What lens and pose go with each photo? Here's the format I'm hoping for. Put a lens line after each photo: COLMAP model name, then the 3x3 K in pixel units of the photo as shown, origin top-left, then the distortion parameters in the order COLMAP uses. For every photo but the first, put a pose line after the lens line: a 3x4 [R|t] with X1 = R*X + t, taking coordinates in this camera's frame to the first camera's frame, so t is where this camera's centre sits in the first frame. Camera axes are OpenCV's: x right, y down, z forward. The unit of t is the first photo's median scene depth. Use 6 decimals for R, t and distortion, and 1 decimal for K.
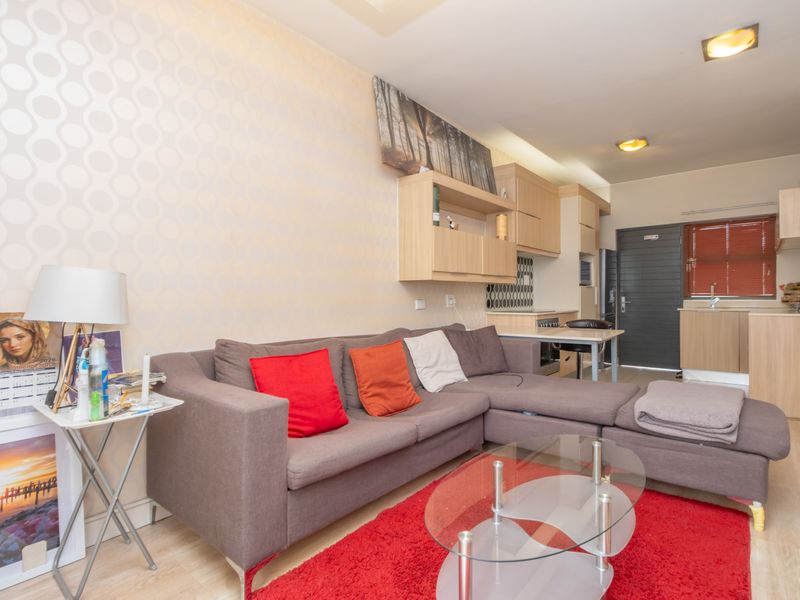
lens RADIAL K [[406.7, 0, 435.6], [0, 406.7, 304.2], [0, 0, 1]] dist [0.011022, -0.004333]
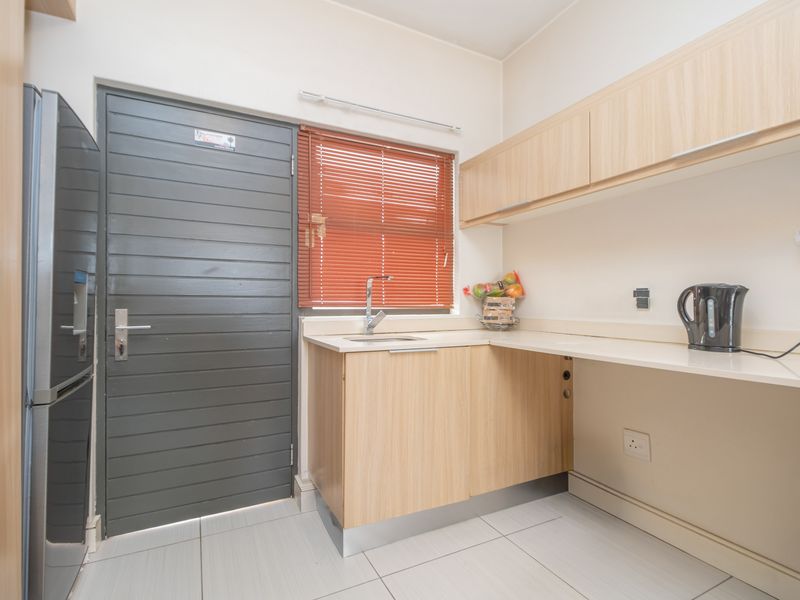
lens RADIAL K [[406.7, 0, 416.0], [0, 406.7, 297.1], [0, 0, 1]] dist [0.011022, -0.004333]
pose [[0.404381, 0.019697, 0.914378, 0.372915], [0.013907, 0.999520, -0.027682, -0.022159], [-0.914485, 0.023911, 0.403913, 0.932785]]
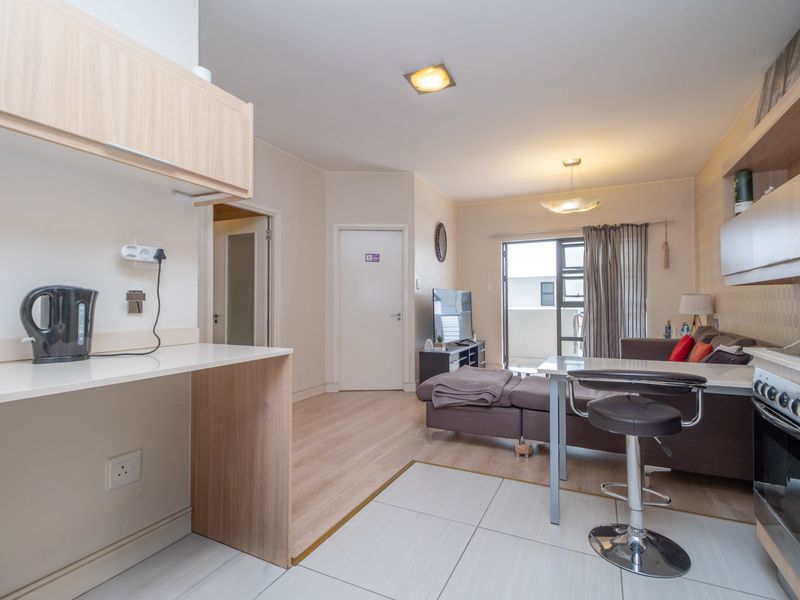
lens RADIAL K [[406.7, 0, 400.9], [0, 406.7, 300.0], [0, 0, 1]] dist [0.011022, -0.004333]
pose [[-0.981133, 0.011777, -0.192974, 0.597593], [0.010959, 0.999926, 0.005306, -0.028050], [0.193022, 0.003091, -0.981190, 1.190284]]
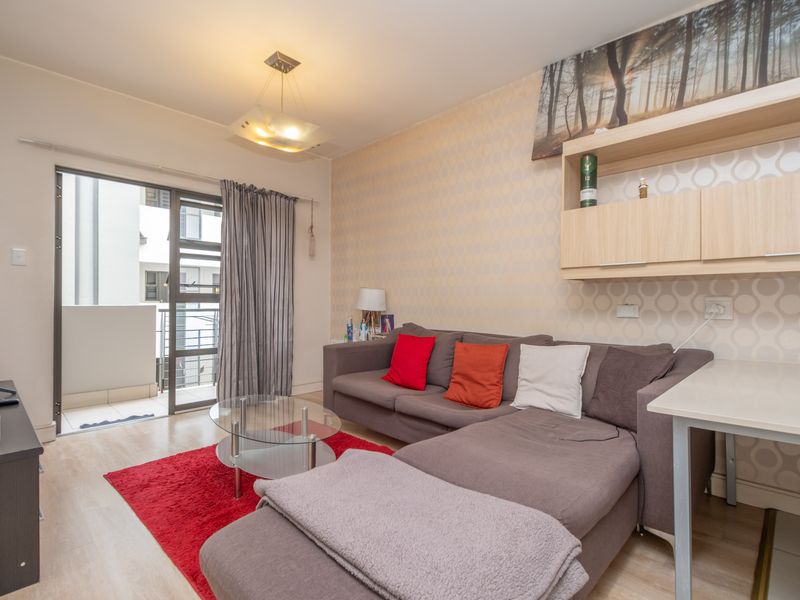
lens RADIAL K [[406.7, 0, 400.6], [0, 406.7, 307.7], [0, 0, 1]] dist [0.011022, -0.004333]
pose [[-0.129834, 0.024583, -0.991231, 0.573373], [-0.019916, 0.999426, 0.027395, -0.013494], [0.991336, 0.023298, -0.129270, 0.542848]]
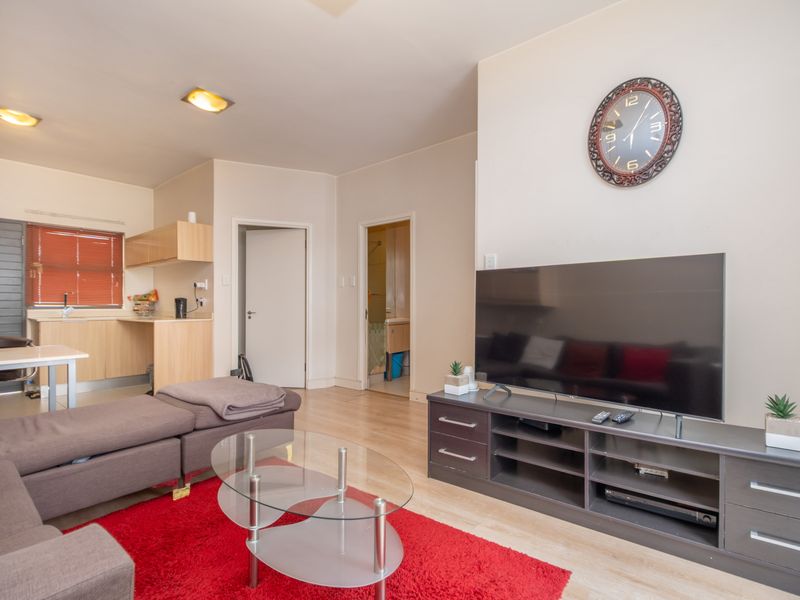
lens RADIAL K [[406.7, 0, 399.1], [0, 406.7, 301.5], [0, 0, 1]] dist [0.011022, -0.004333]
pose [[0.055401, 0.015902, 0.998338, -0.269888], [0.018649, 0.999682, -0.016958, 0.001277], [-0.998290, 0.019557, 0.055087, 0.206296]]
